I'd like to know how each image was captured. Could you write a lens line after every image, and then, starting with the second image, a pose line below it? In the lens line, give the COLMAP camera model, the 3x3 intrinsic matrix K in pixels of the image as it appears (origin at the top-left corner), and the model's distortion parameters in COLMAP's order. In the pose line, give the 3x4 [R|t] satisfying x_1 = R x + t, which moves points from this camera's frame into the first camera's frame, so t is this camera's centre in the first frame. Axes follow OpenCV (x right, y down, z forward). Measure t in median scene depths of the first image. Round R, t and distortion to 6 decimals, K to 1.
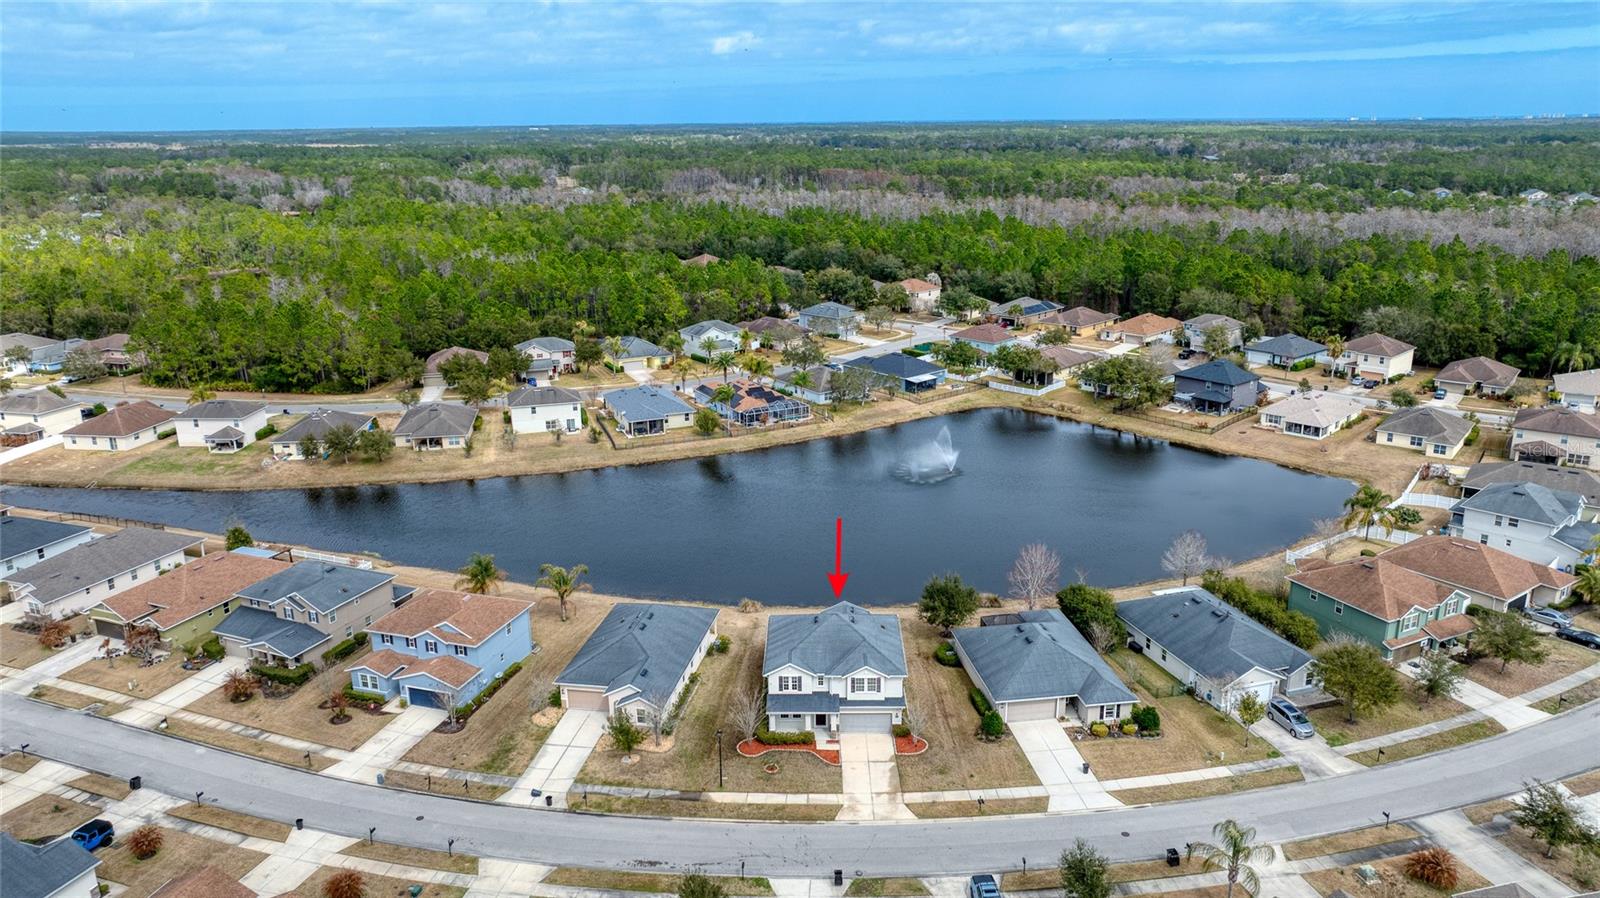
lens RADIAL K [[1128.4, 0, 800.0], [0, 1128.4, 449.0], [0, 0, 1]] dist [-0.019134, 0.003256]
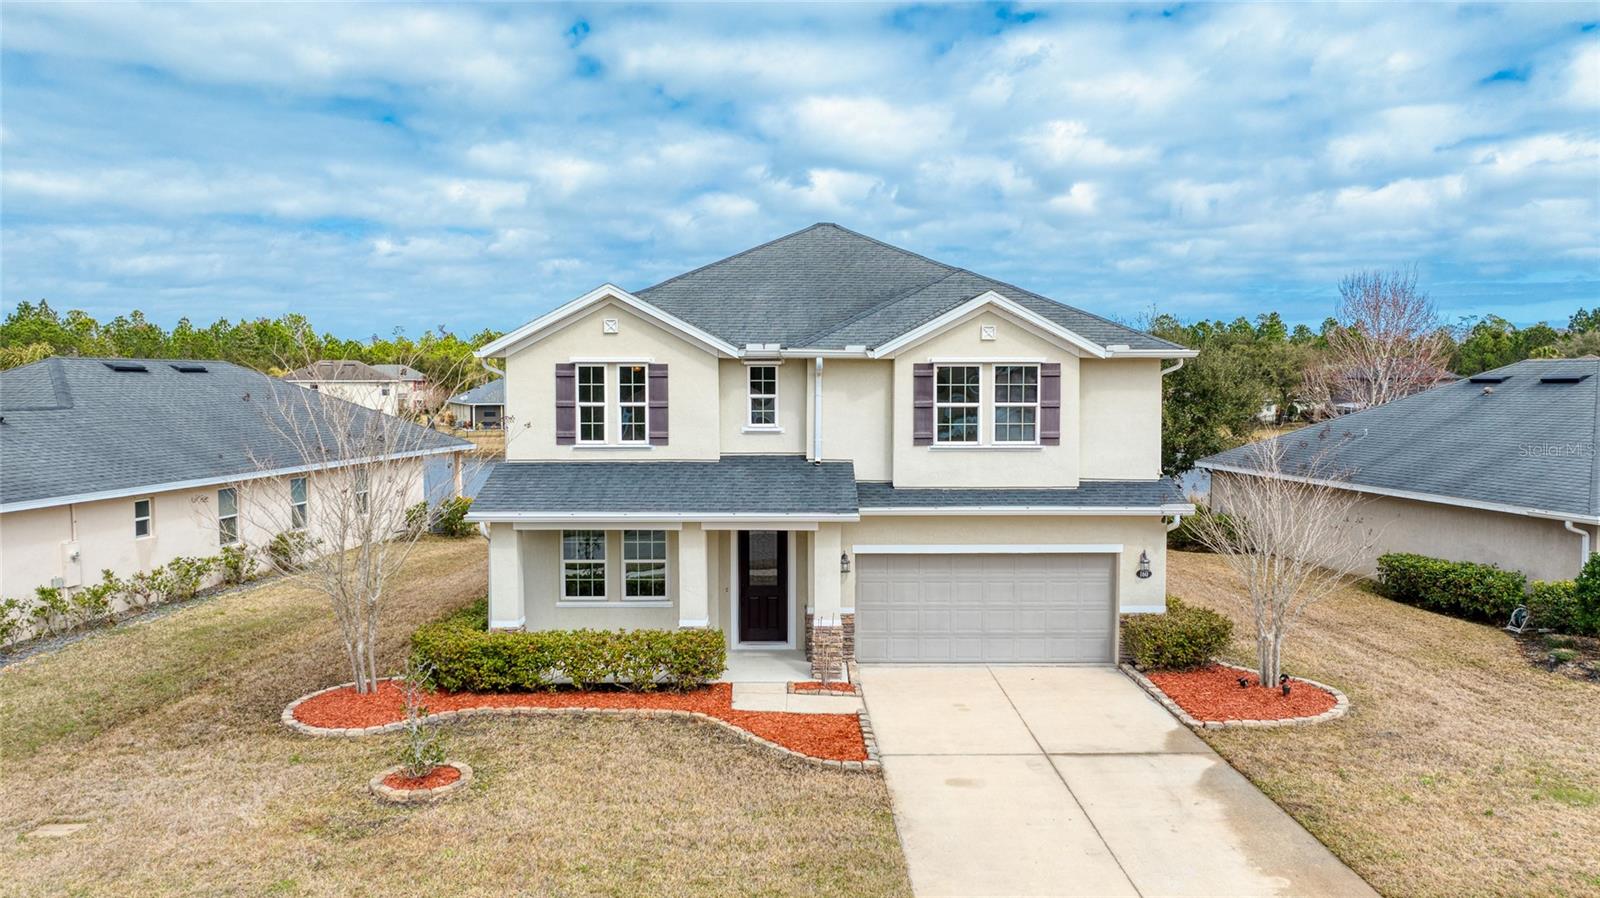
lens RADIAL K [[1138.1, 0, 801.1], [0, 1138.1, 478.8], [0, 0, 1]] dist [-0.052463, 0.058909]
pose [[0.999853, 0.004855, 0.016431, 0.021270], [-0.001512, 0.980274, -0.197639, 0.252337], [-0.017066, 0.197585, 0.980137, 0.775747]]
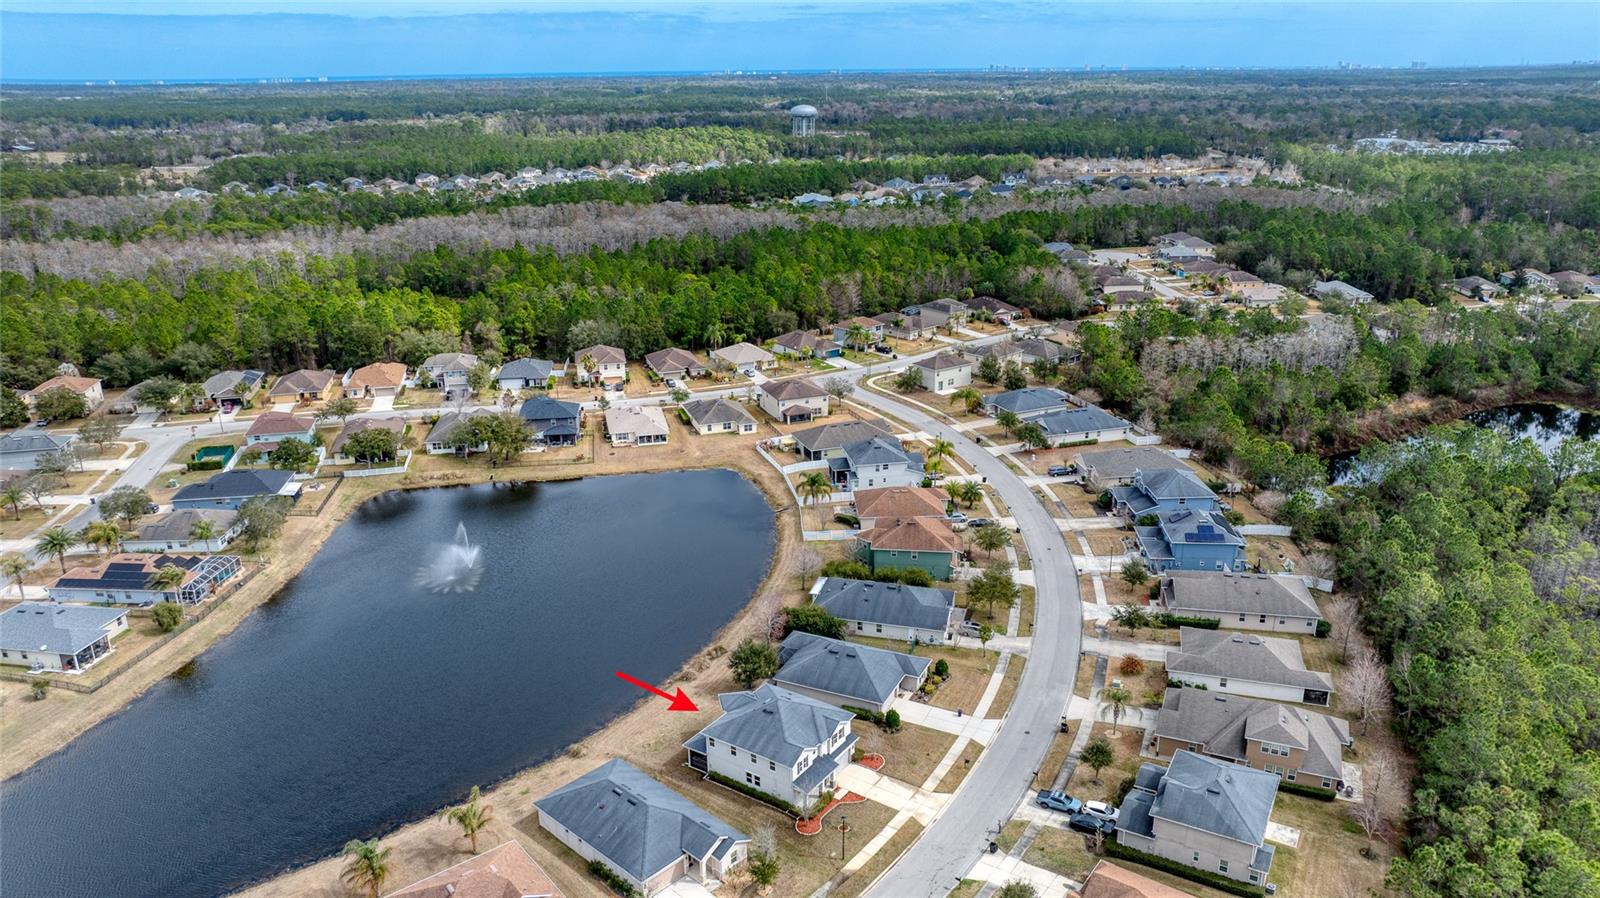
lens RADIAL K [[1128.4, 0, 800.0], [0, 1128.4, 449.0], [0, 0, 1]] dist [-0.019134, 0.003256]
pose [[0.547014, -0.266280, 0.793644, -0.856869], [0.242230, 0.957851, 0.154418, -0.297205], [-0.801312, 0.107776, 0.588459, 0.239624]]
